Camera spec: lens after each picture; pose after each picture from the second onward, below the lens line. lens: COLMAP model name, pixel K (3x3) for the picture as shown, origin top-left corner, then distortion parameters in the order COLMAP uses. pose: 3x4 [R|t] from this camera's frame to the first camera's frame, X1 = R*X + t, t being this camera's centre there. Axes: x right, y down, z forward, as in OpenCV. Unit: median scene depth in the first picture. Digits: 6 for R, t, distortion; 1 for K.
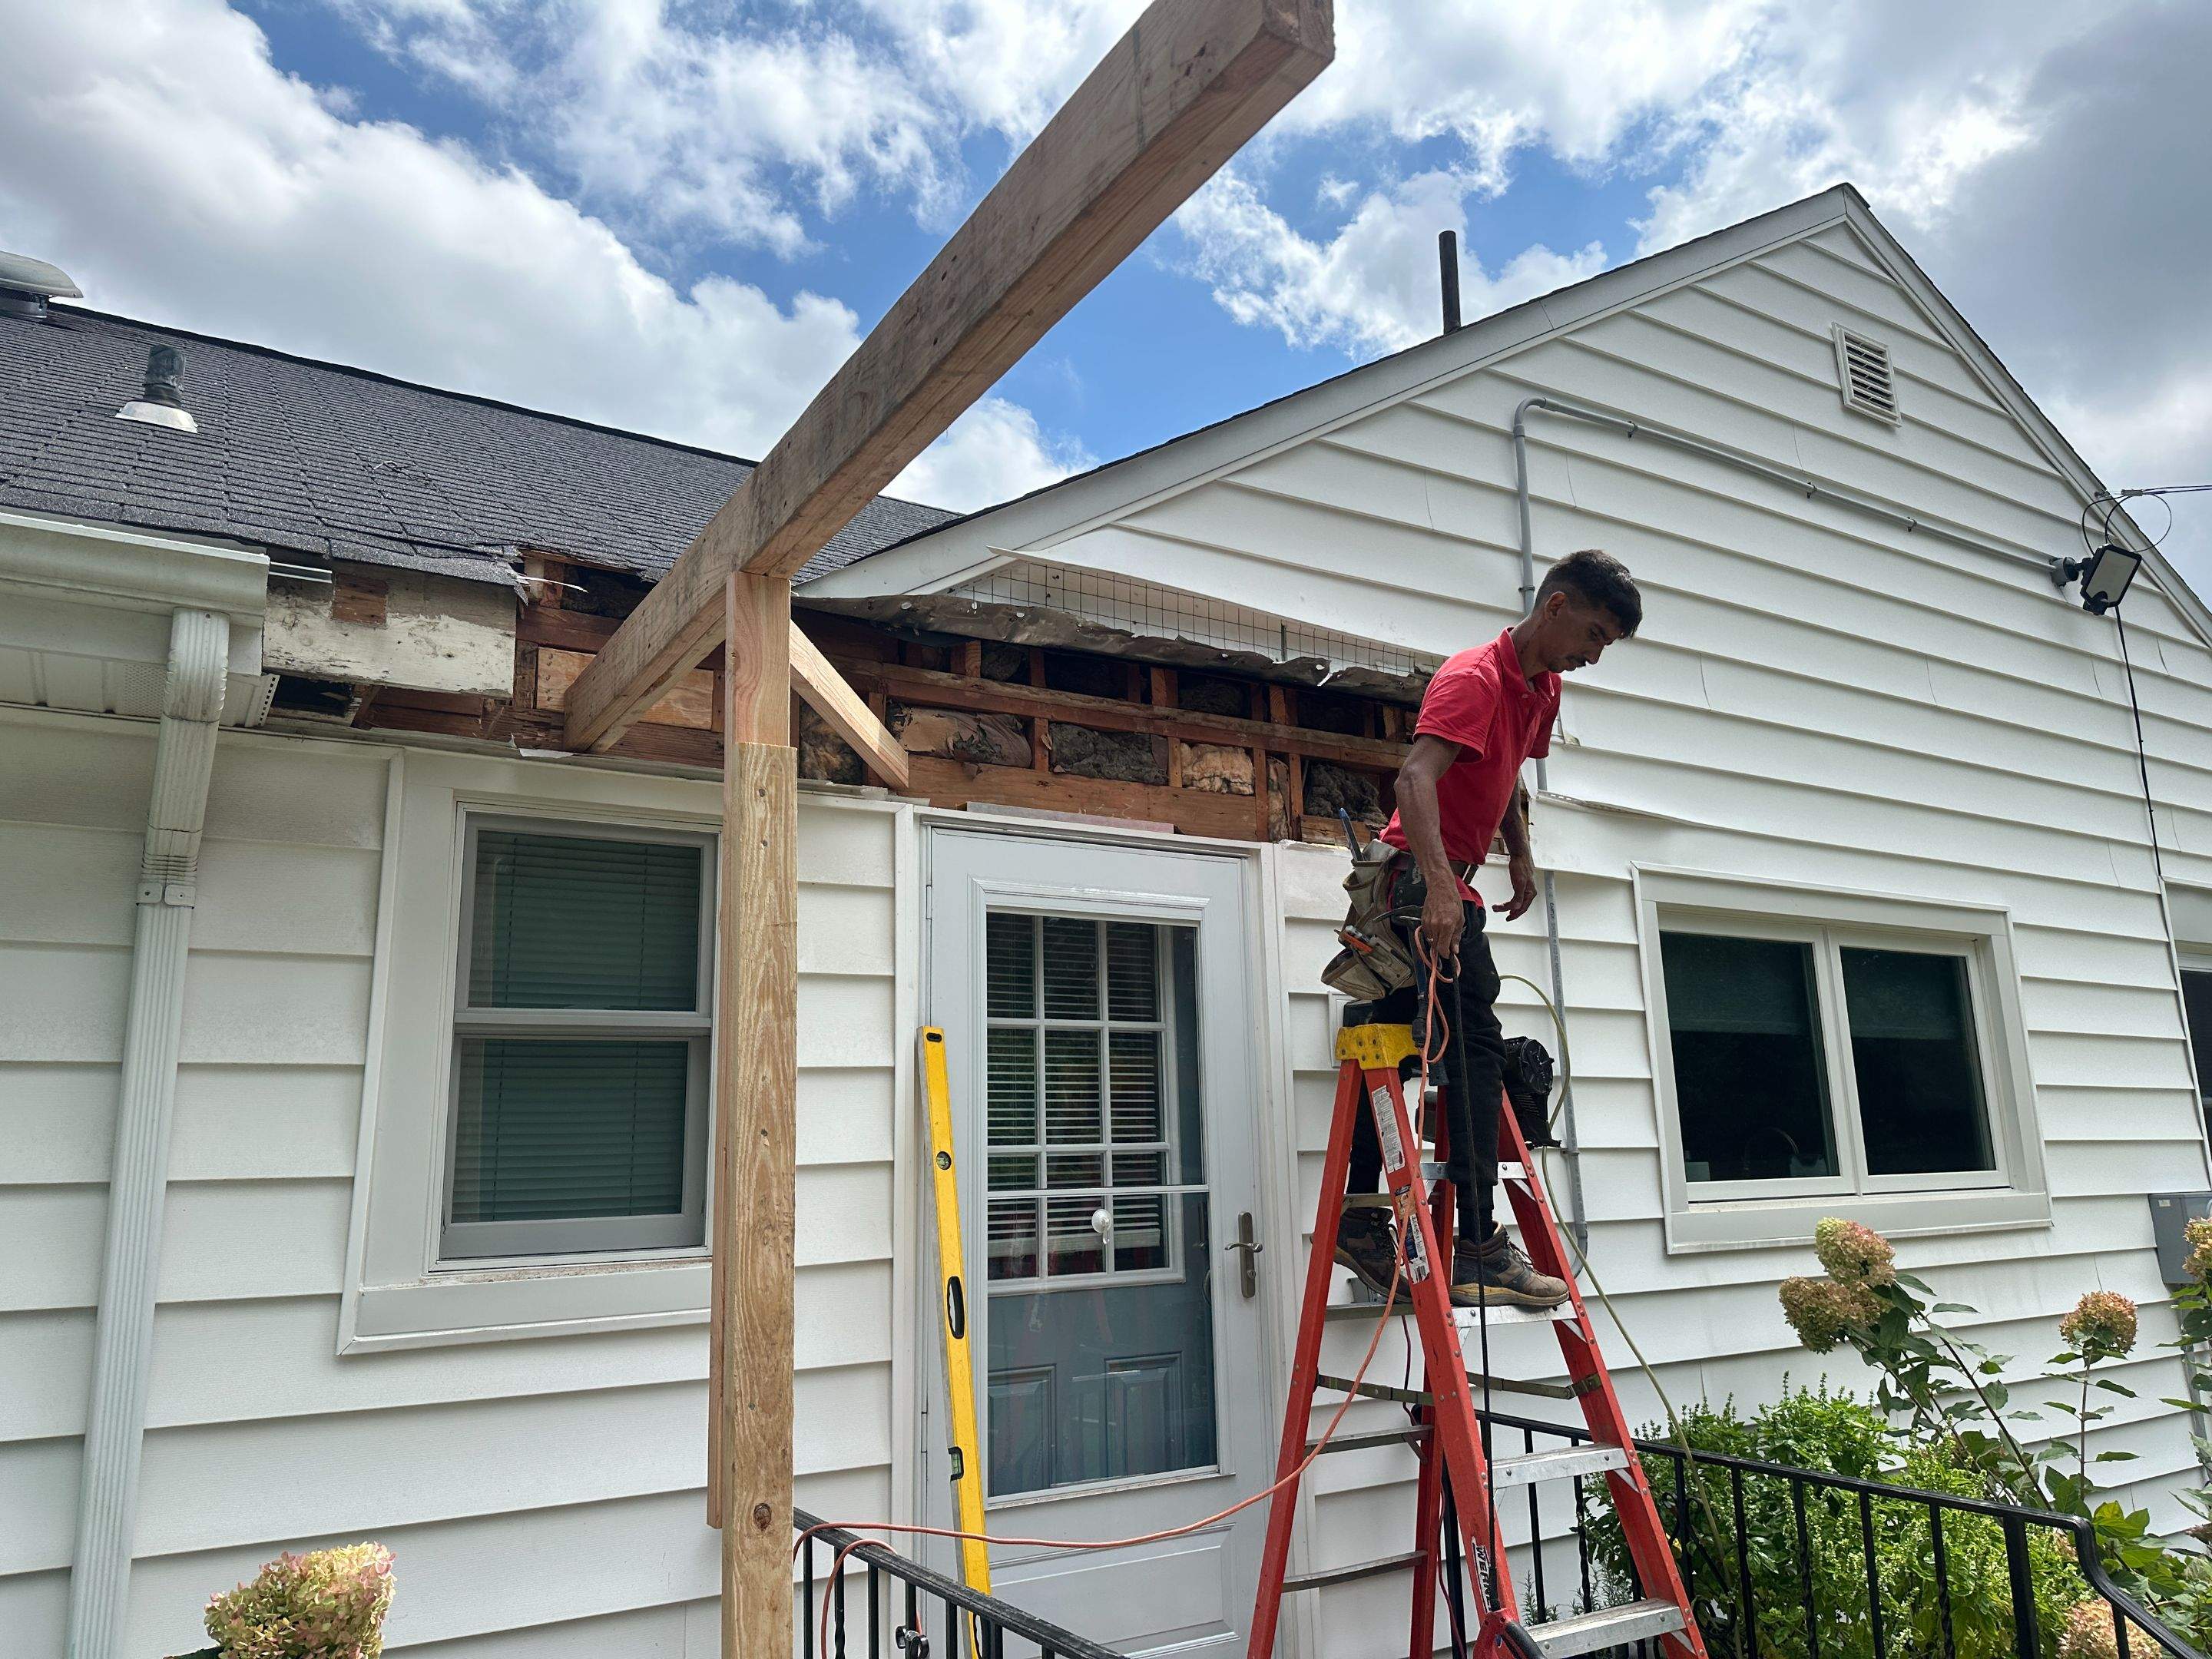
lens RADIAL K [[1555.8, 0, 1103.0], [0, 1555.8, 824.9], [0, 0, 1]] dist [0.000707, -0.000293]
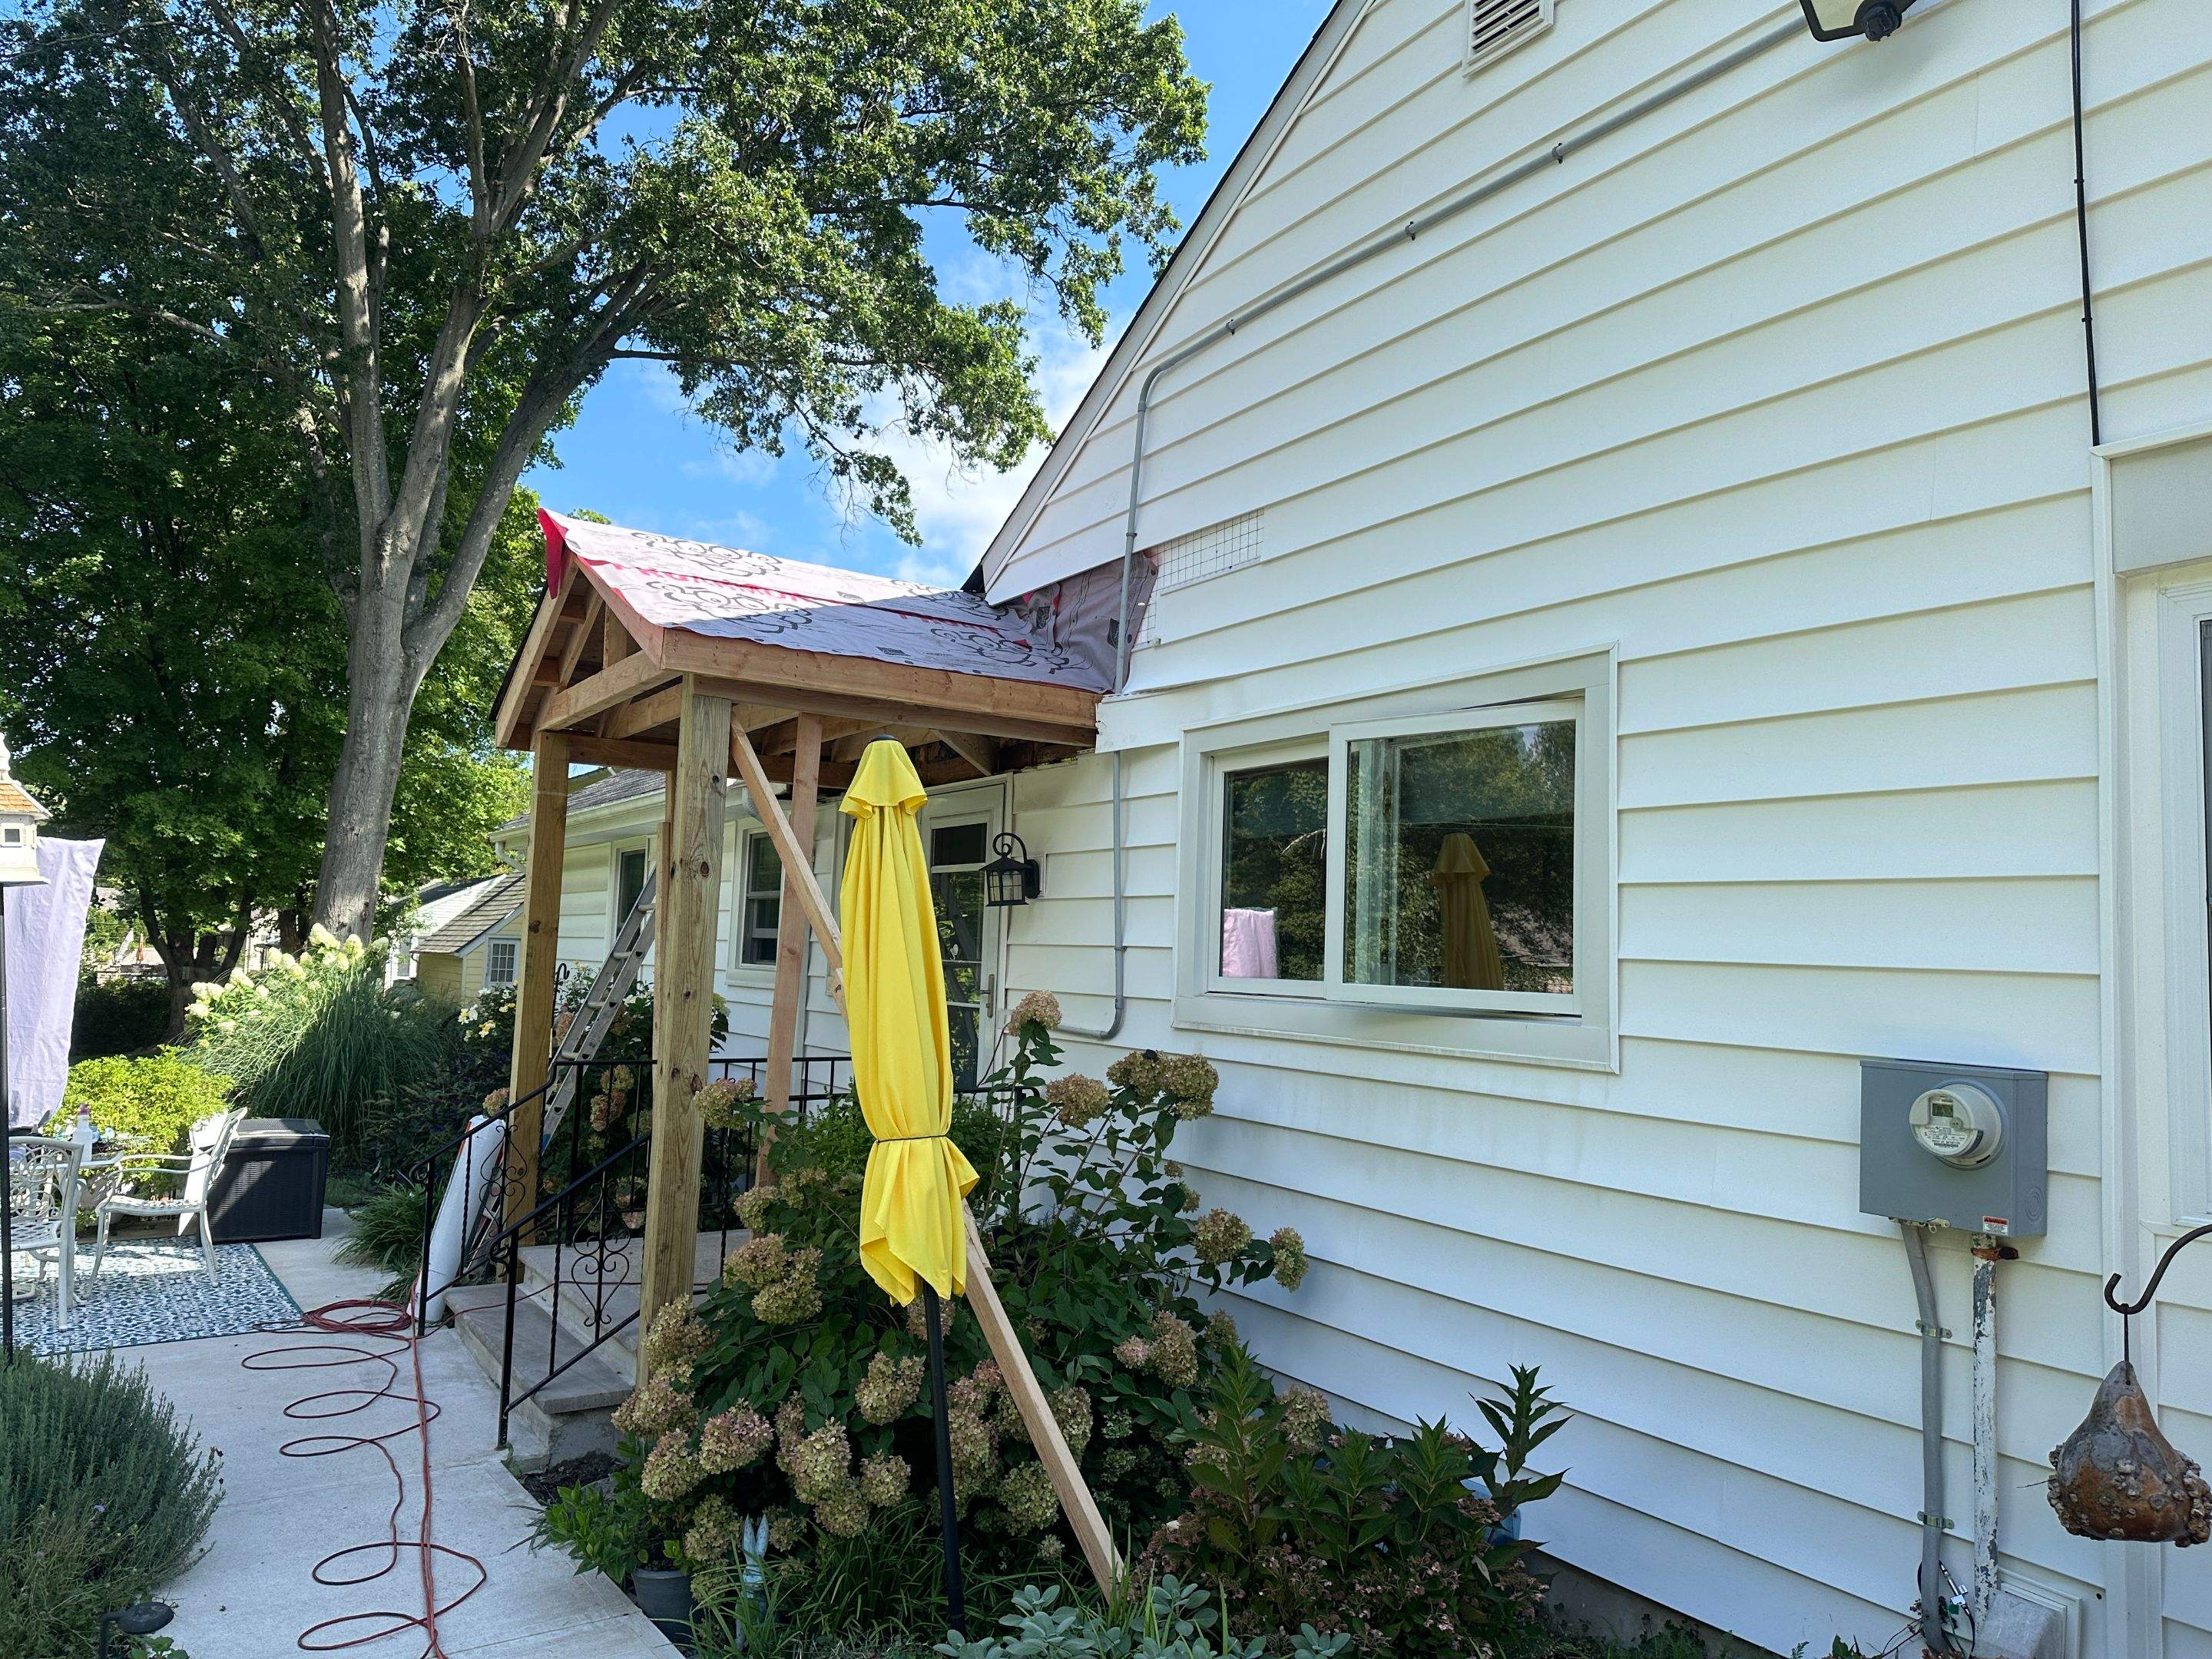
lens RADIAL K [[1510.7, 0, 1080.6], [0, 1510.7, 837.0], [0, 0, 1]] dist [0.126073, -0.200135]
pose [[0.028138, -0.051198, -0.998292, 1.459847], [0.190487, 0.980661, -0.044925, 0.143336], [0.981286, -0.188898, 0.037347, 0.809179]]
